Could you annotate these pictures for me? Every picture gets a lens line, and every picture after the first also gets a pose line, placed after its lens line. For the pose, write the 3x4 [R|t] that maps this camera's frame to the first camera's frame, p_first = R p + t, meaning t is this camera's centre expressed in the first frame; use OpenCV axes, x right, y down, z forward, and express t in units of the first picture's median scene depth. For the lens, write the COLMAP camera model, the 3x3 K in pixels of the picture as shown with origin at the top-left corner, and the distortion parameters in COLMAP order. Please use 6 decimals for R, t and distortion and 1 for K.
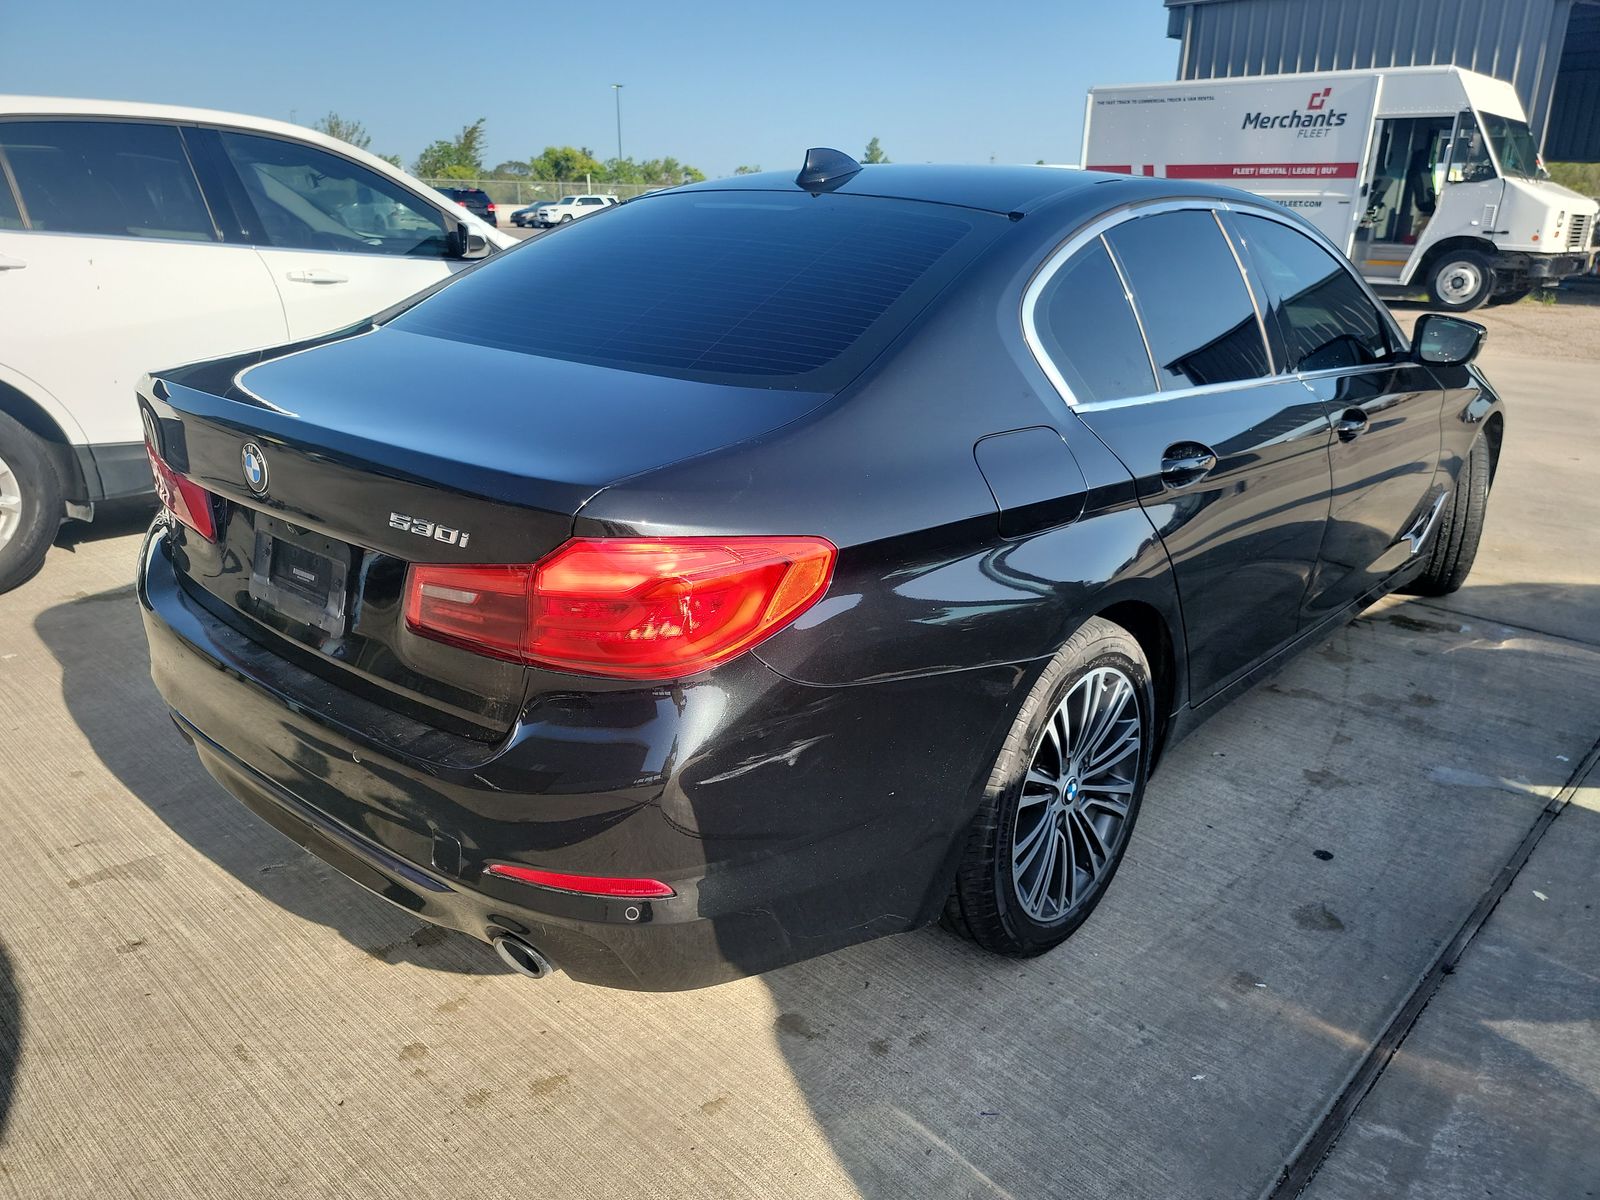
lens RADIAL K [[1133.5, 0, 813.7], [0, 1133.5, 605.6], [0, 0, 1]] dist [0.044856, -0.033378]
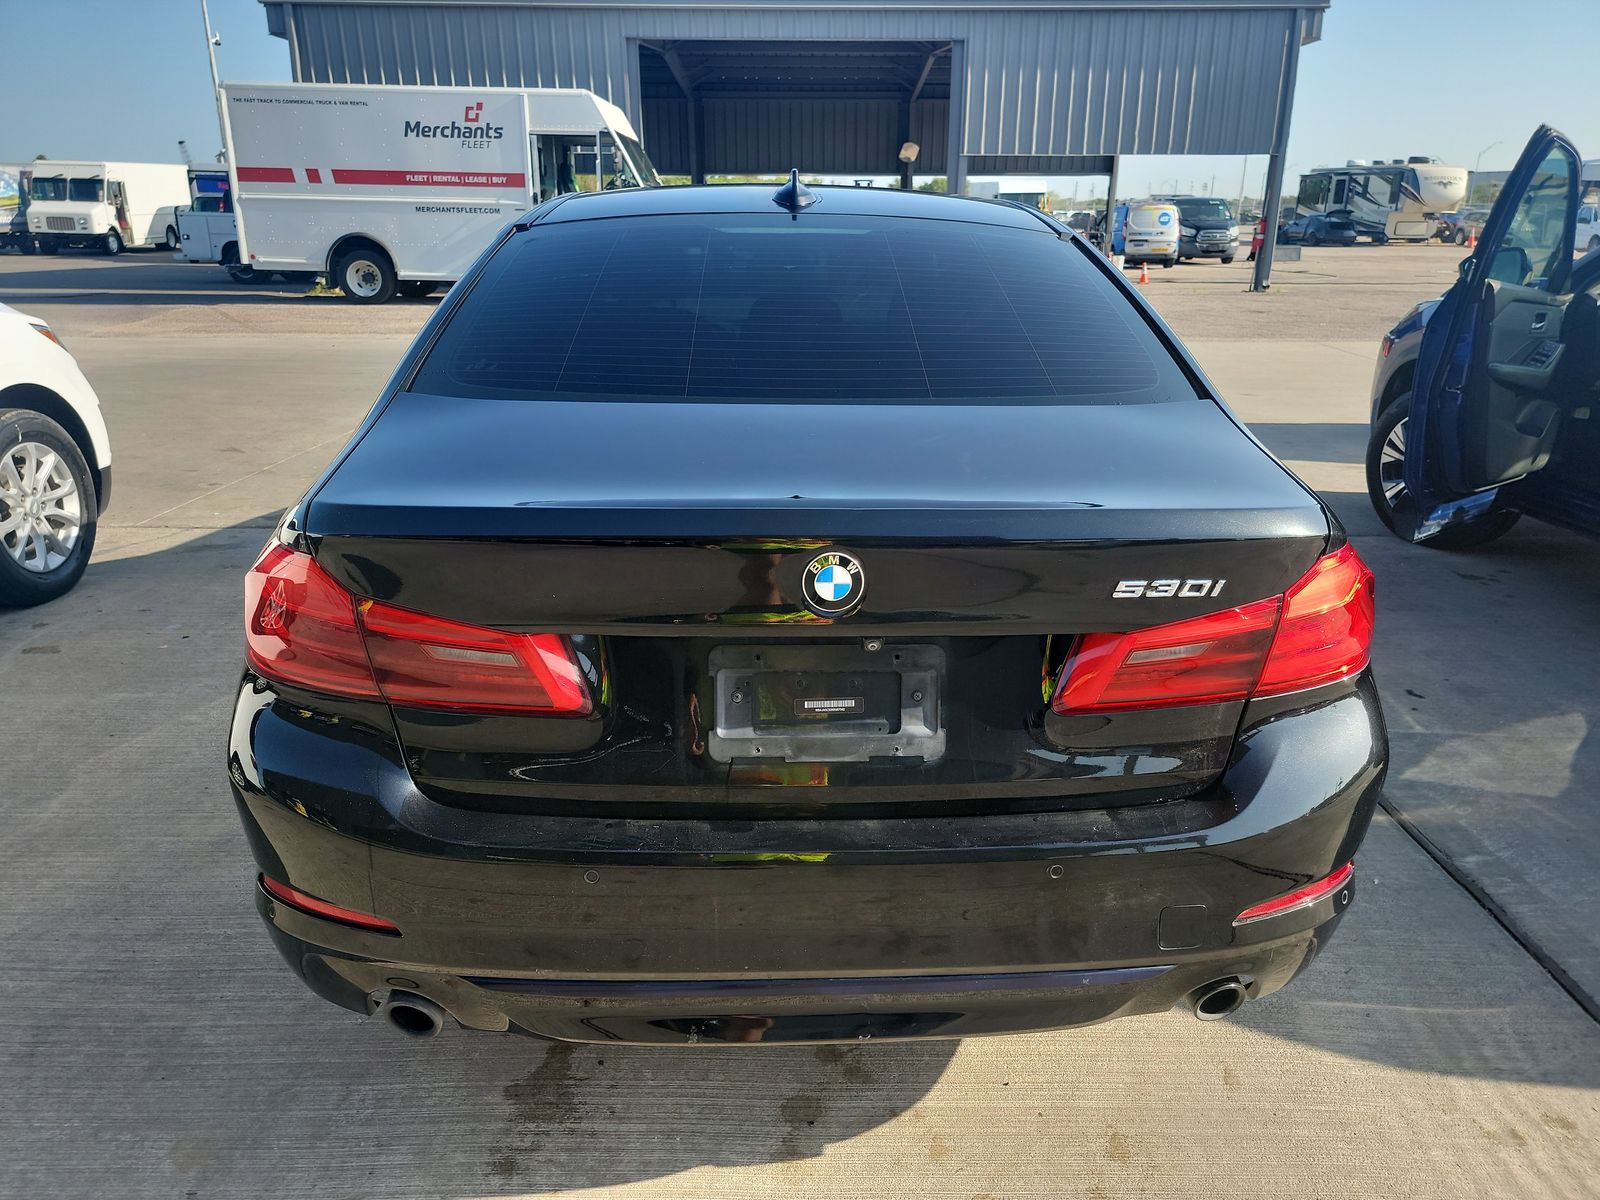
lens RADIAL K [[1125.6, 0, 805.4], [0, 1125.6, 587.1], [0, 0, 1]] dist [0.037742, -0.004288]
pose [[0.734288, -0.221594, 0.641652, -0.107268], [0.231375, 0.970320, 0.070320, -0.018819], [-0.638190, 0.096827, 0.763766, 0.045504]]
